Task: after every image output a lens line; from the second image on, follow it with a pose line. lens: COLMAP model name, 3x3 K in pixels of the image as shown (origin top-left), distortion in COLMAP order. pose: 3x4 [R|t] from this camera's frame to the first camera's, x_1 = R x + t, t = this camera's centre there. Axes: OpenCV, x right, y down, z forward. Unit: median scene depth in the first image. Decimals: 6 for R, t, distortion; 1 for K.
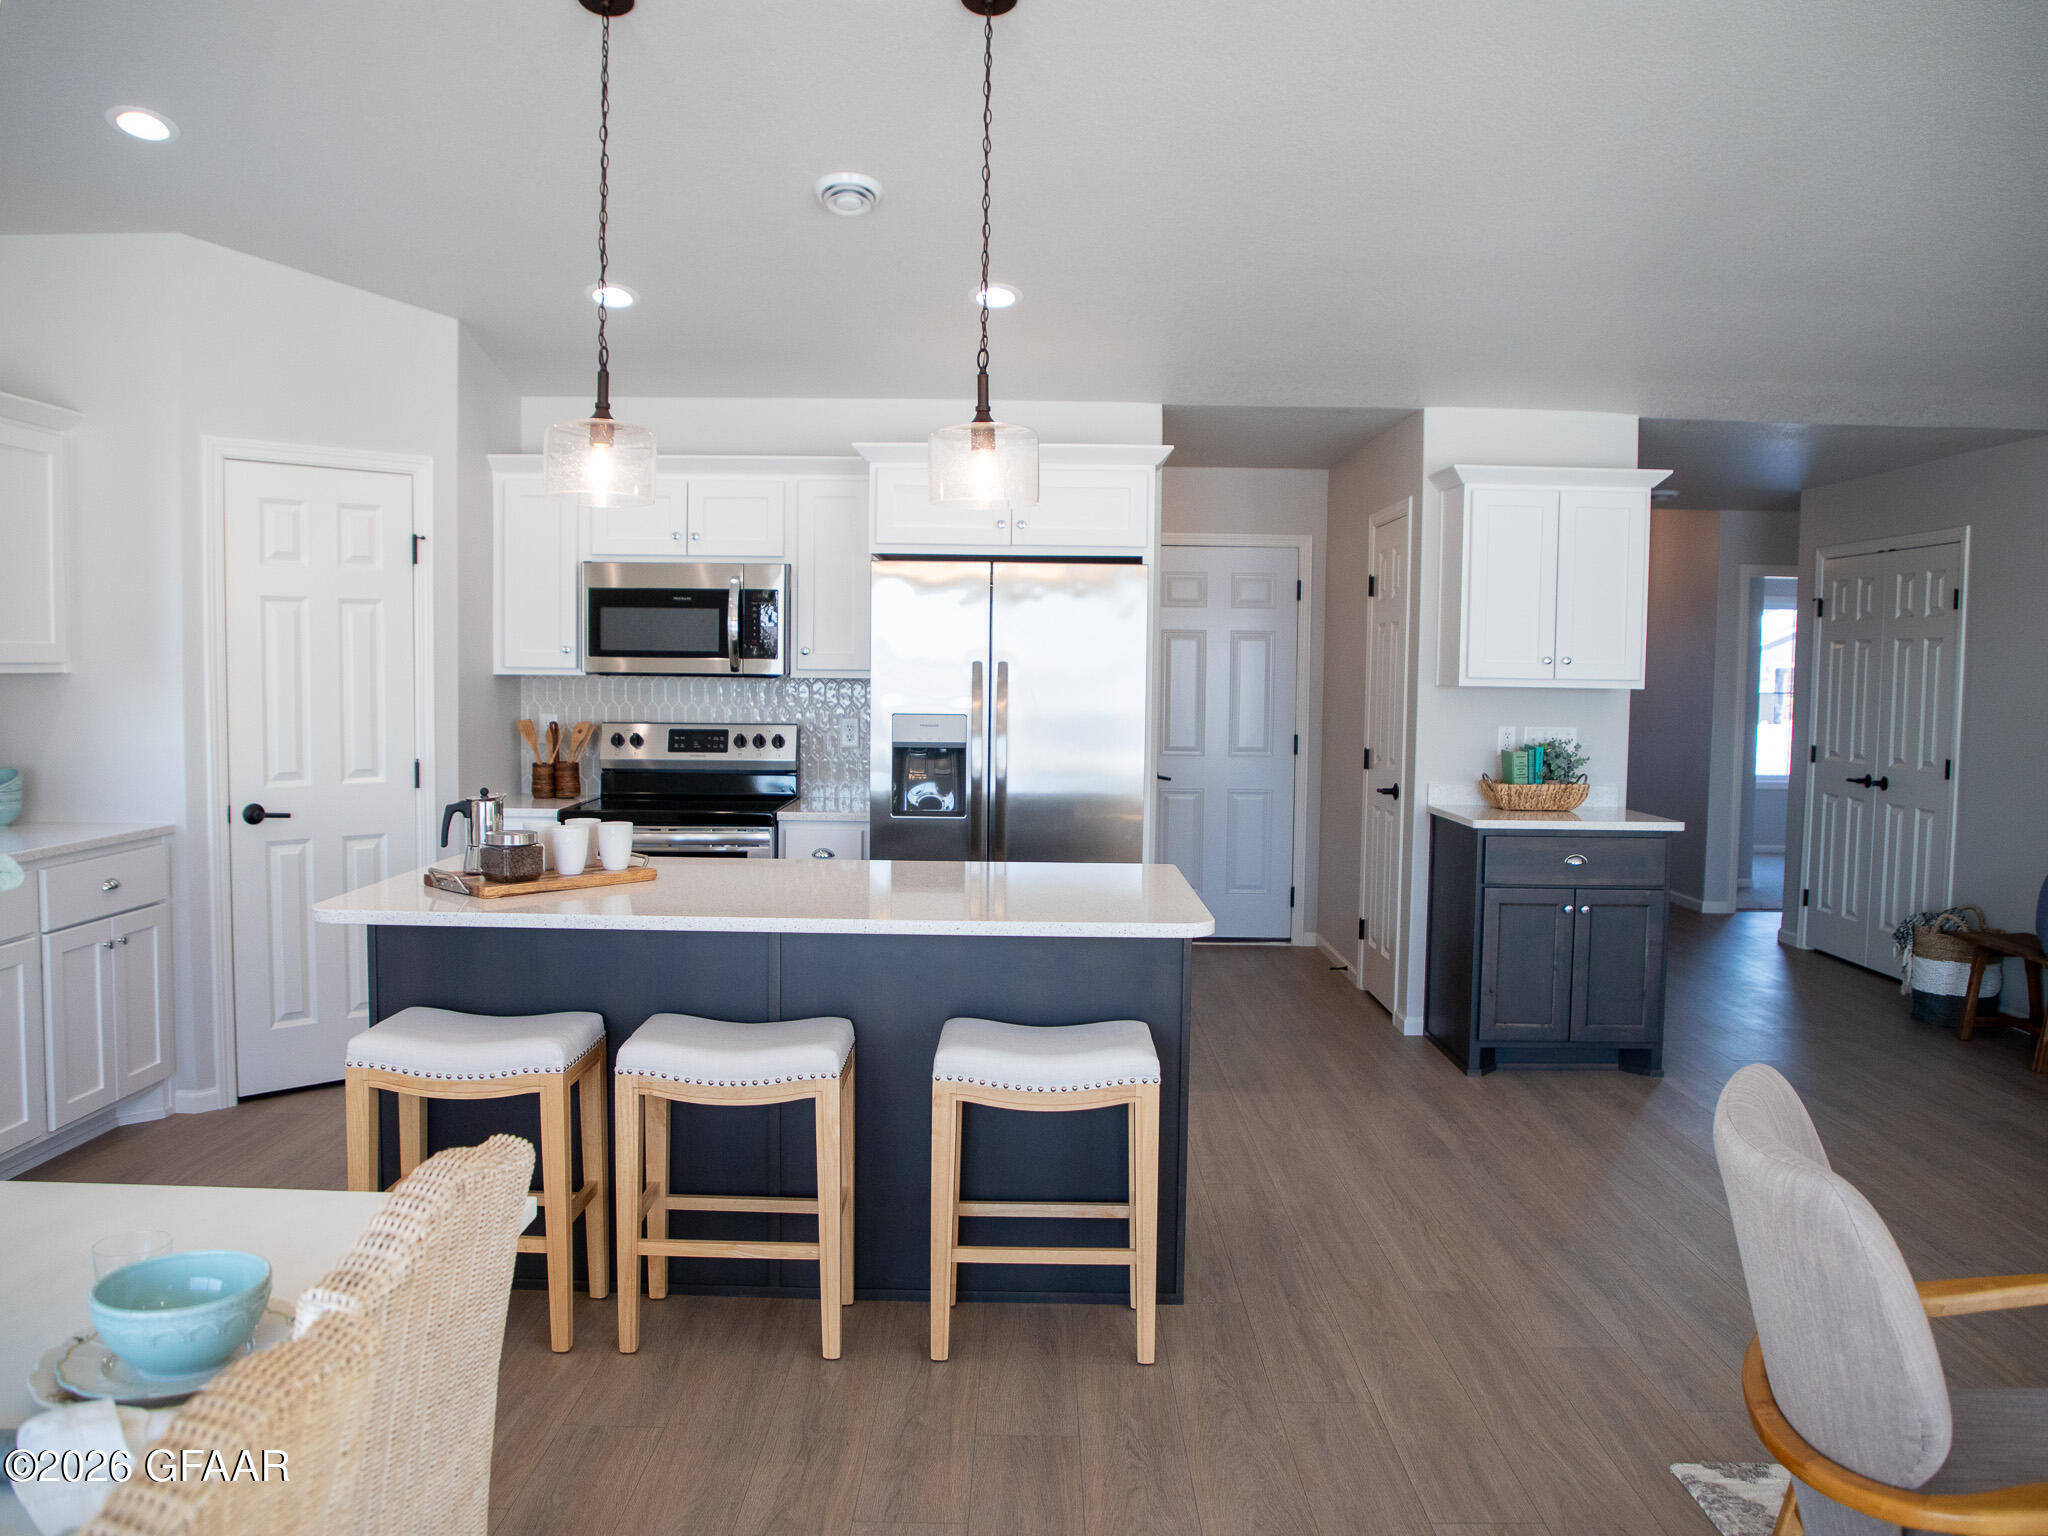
lens RADIAL K [[1542.7, 0, 1011.5], [0, 1542.7, 769.2], [0, 0, 1]] dist [-0.086478, 0.049508]
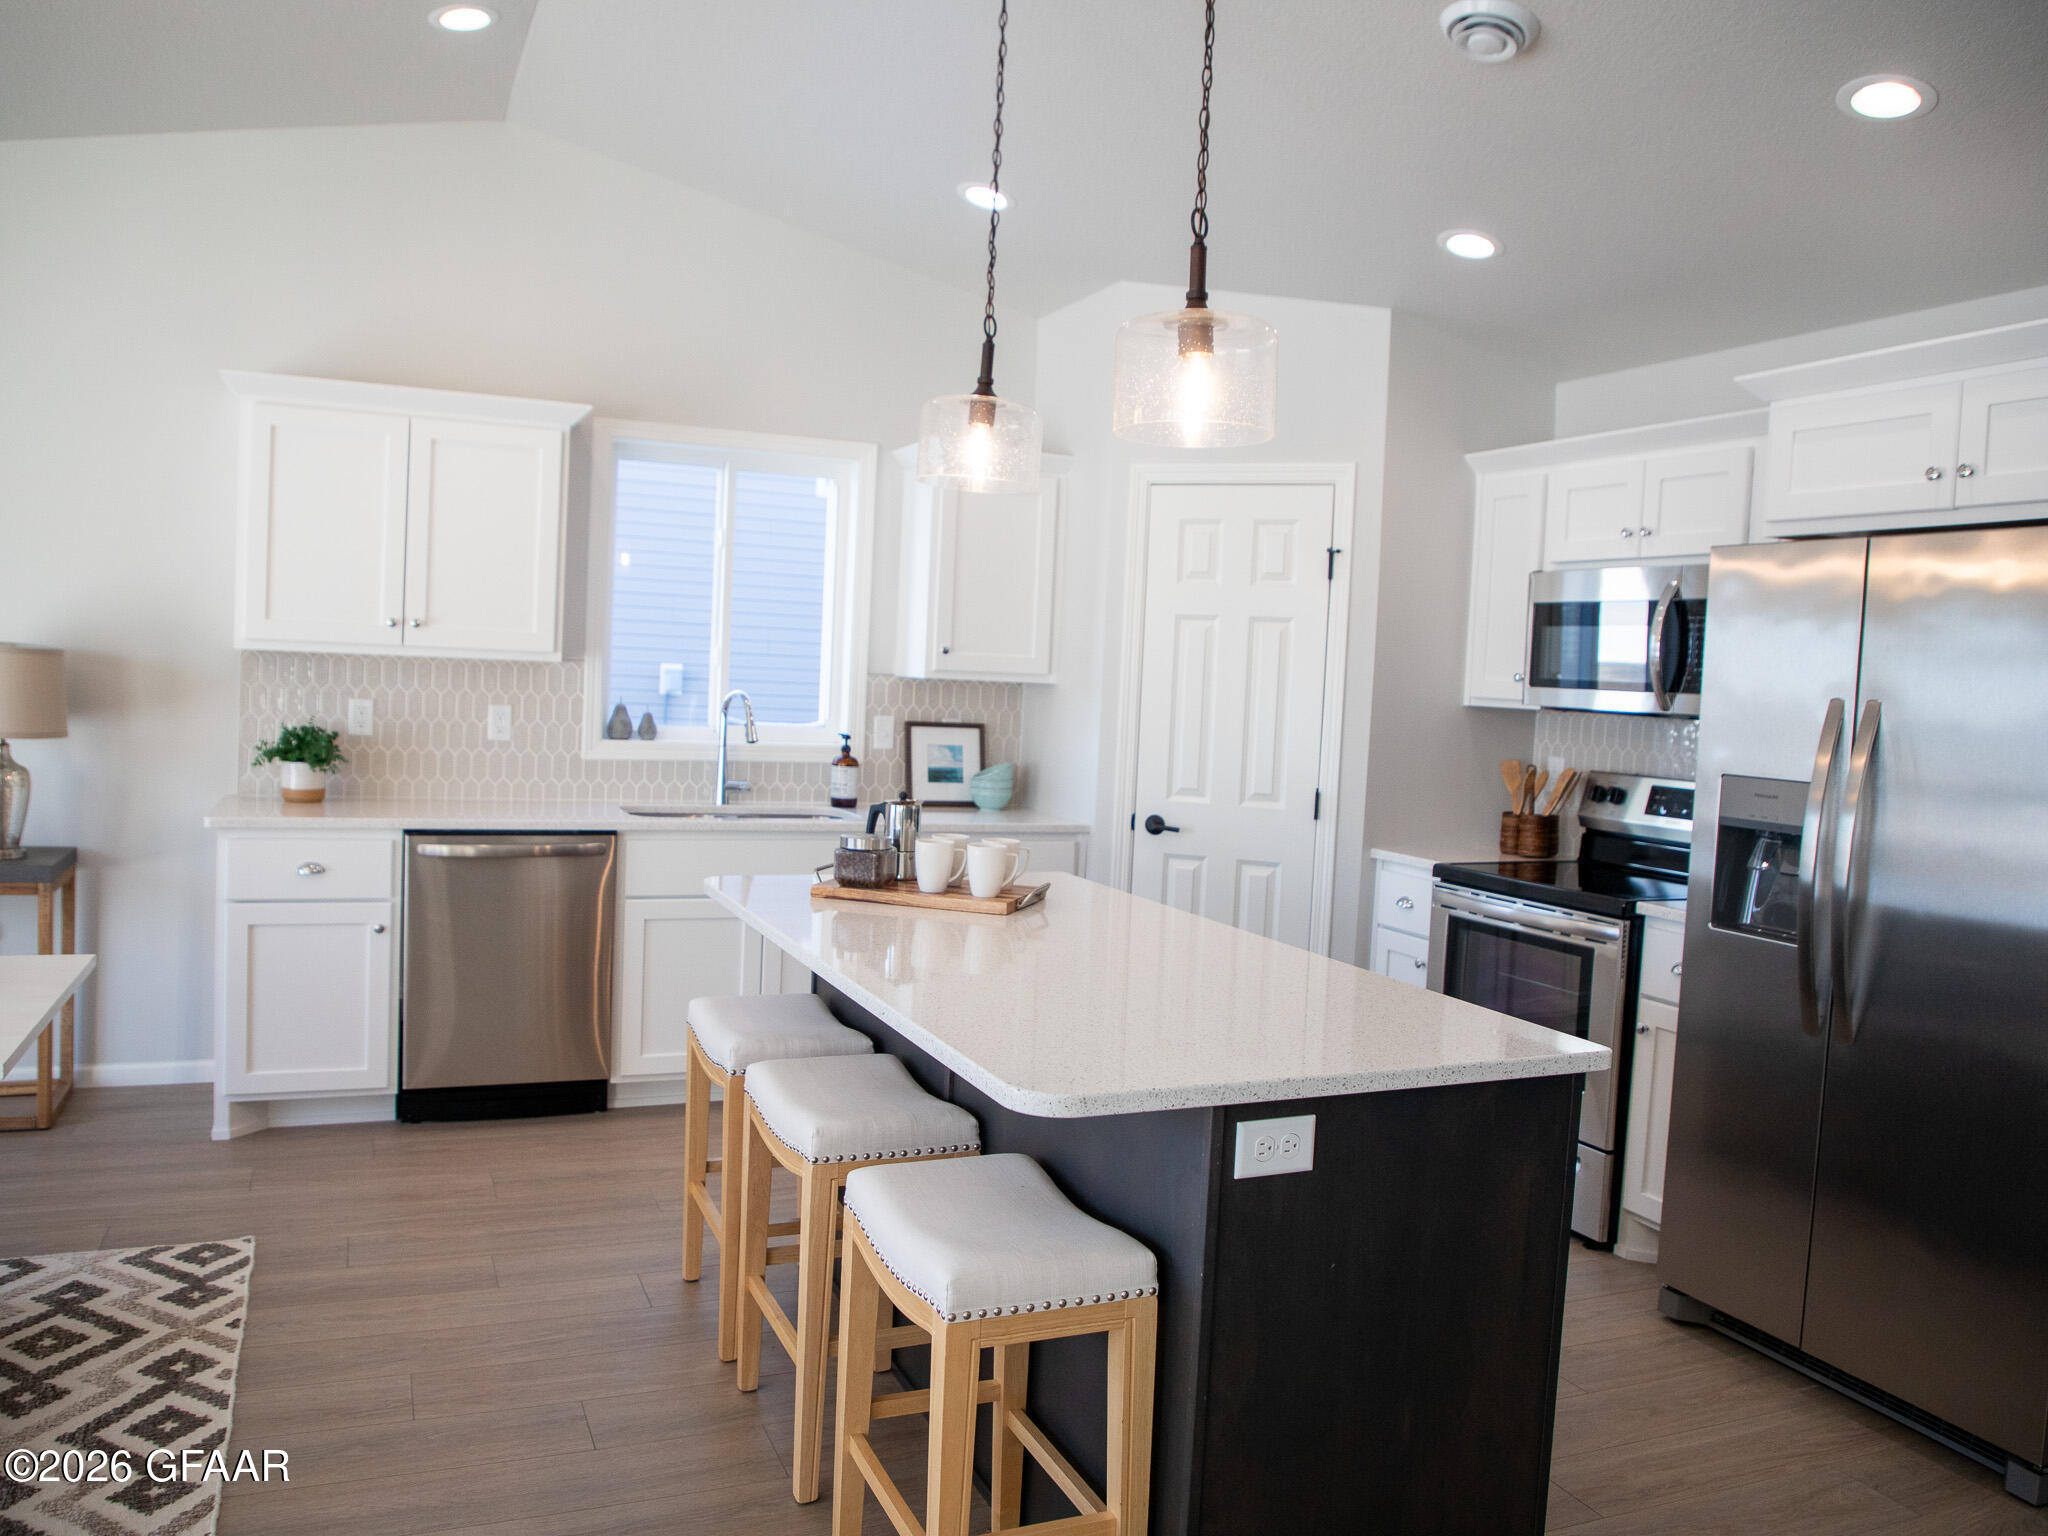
lens RADIAL K [[1542.7, 0, 1011.5], [0, 1542.7, 769.2], [0, 0, 1]] dist [-0.086478, 0.049508]
pose [[0.403816, 0.064035, -0.912596, 0.396171], [-0.102125, 0.994468, 0.024590, -0.022723], [0.909122, 0.083269, 0.408122, 0.450863]]
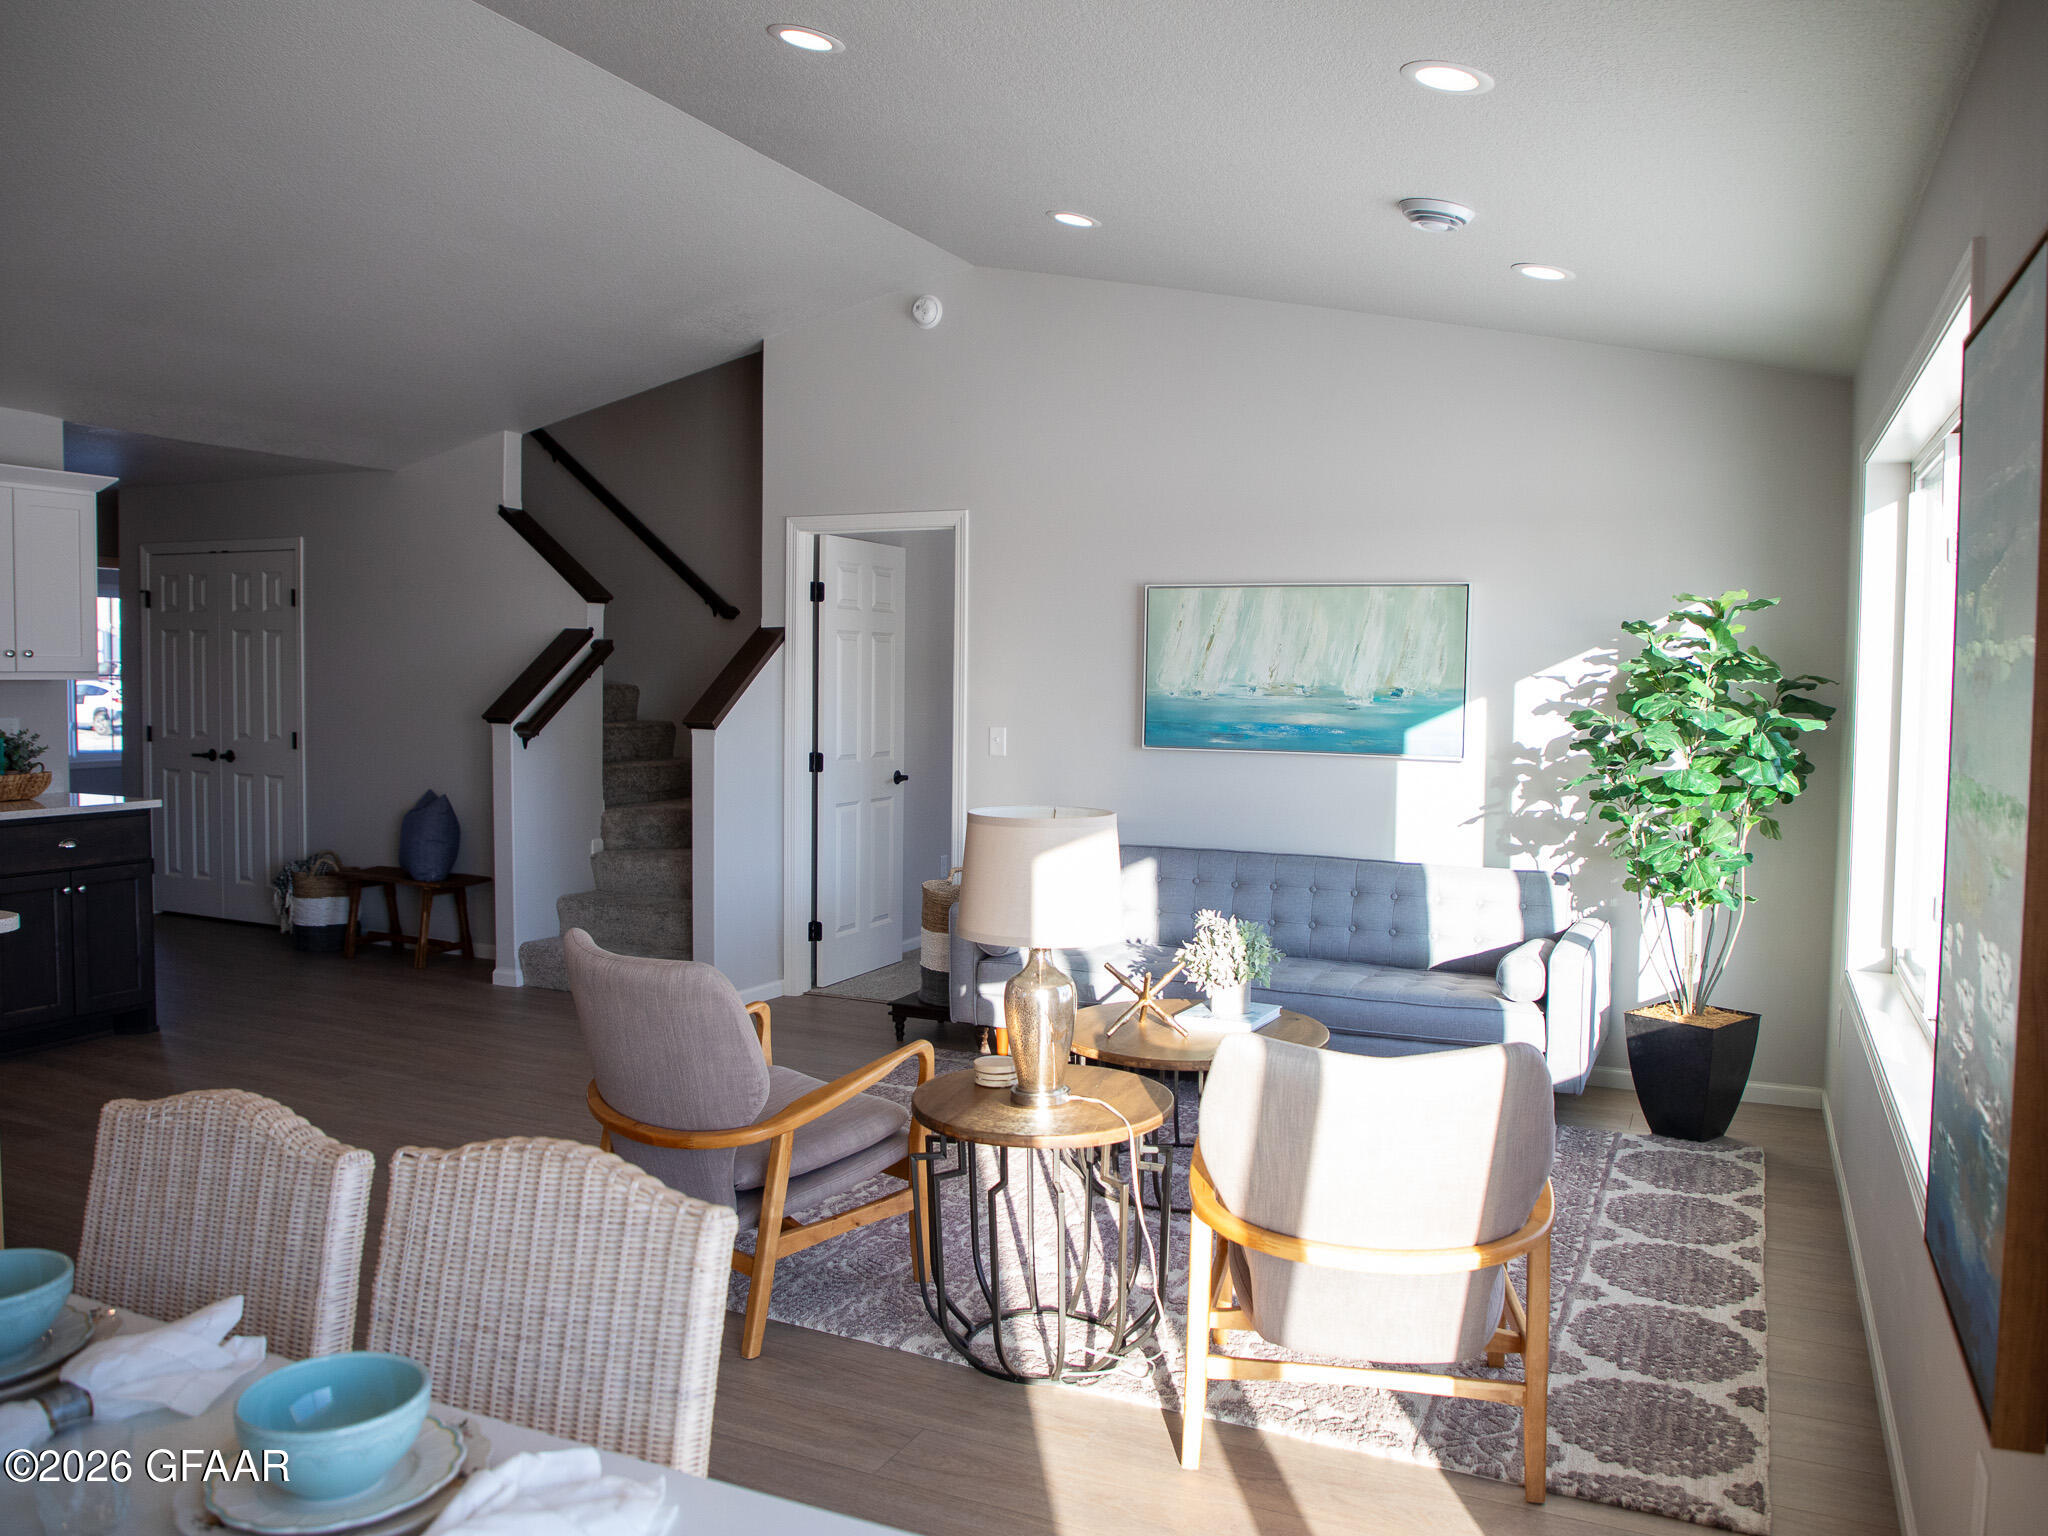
lens RADIAL K [[1550.1, 0, 1012.5], [0, 1550.1, 767.1], [0, 0, 1]] dist [-0.078562, 0.039640]
pose [[0.413352, -0.067403, 0.908073, -0.314440], [0.054274, 0.997307, 0.049321, -0.009655], [-0.908952, 0.028898, 0.415897, -0.028882]]
